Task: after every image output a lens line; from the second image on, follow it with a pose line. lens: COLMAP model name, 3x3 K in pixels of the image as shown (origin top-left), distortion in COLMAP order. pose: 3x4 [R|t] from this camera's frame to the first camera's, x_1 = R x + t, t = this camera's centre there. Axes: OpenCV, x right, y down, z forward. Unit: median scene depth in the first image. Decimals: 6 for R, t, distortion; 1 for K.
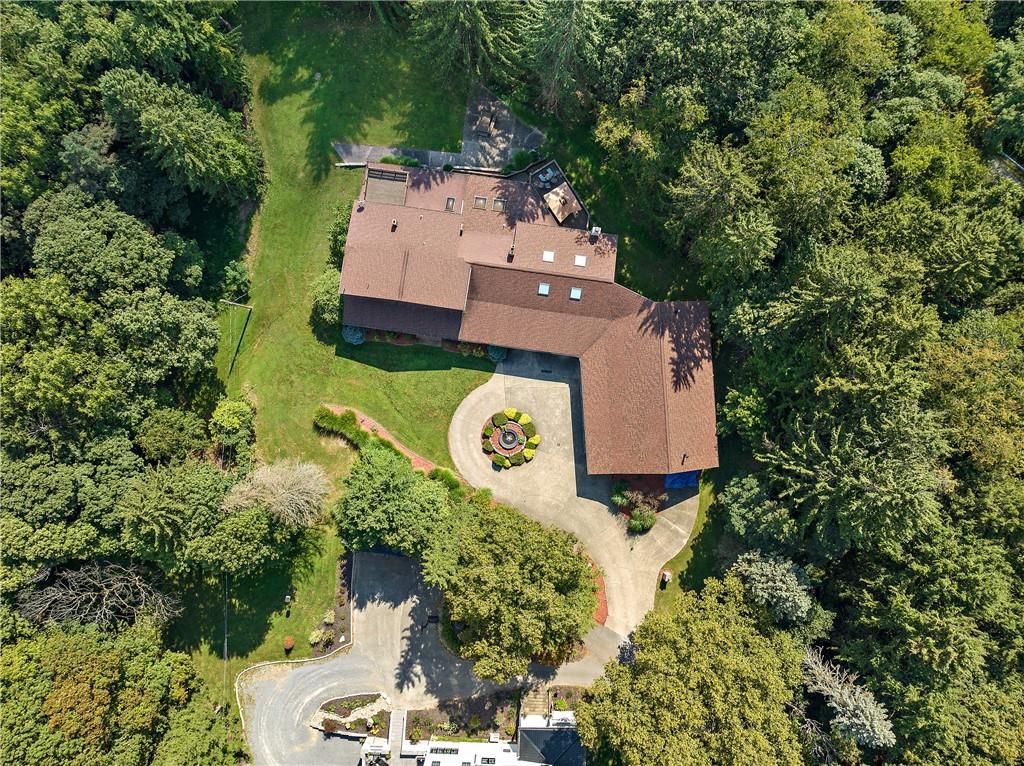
lens RADIAL K [[726.8, 0, 512.0], [0, 726.8, 383.0], [0, 0, 1]] dist [0.052862, -0.124653]
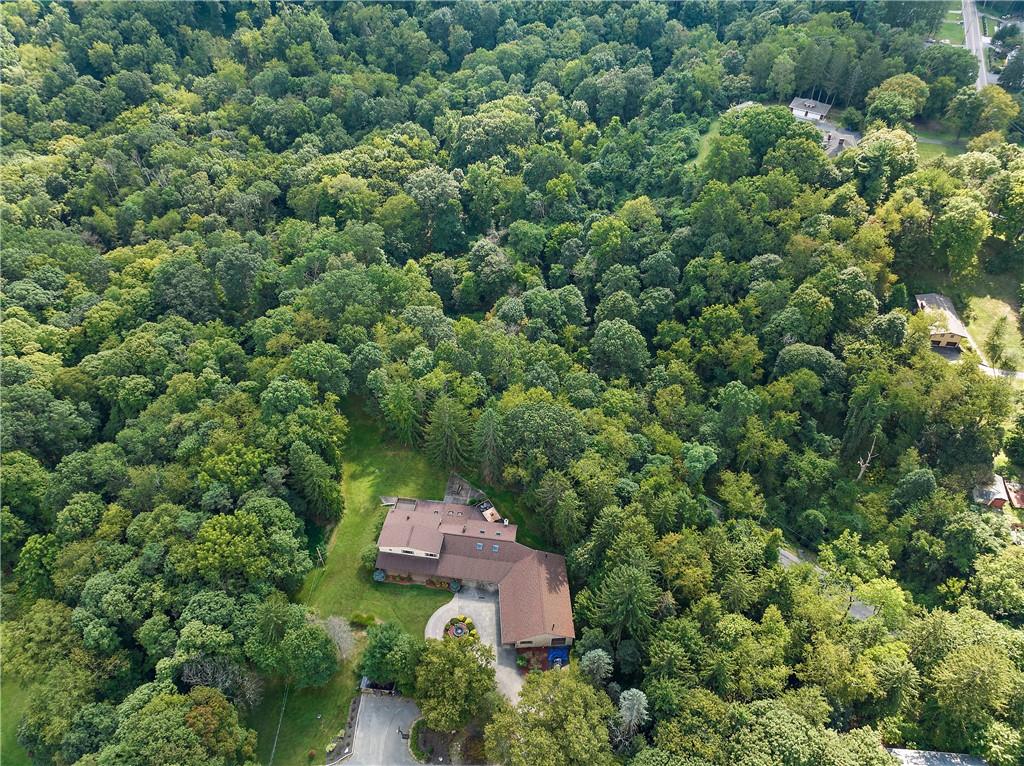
lens RADIAL K [[726.8, 0, 512.0], [0, 726.8, 383.0], [0, 0, 1]] dist [0.052862, -0.124653]
pose [[0.999982, 0.000018, -0.006051, 0.137720], [-0.004264, 0.711726, -0.702444, 0.910180], [0.004294, 0.702457, 0.711713, -0.694277]]
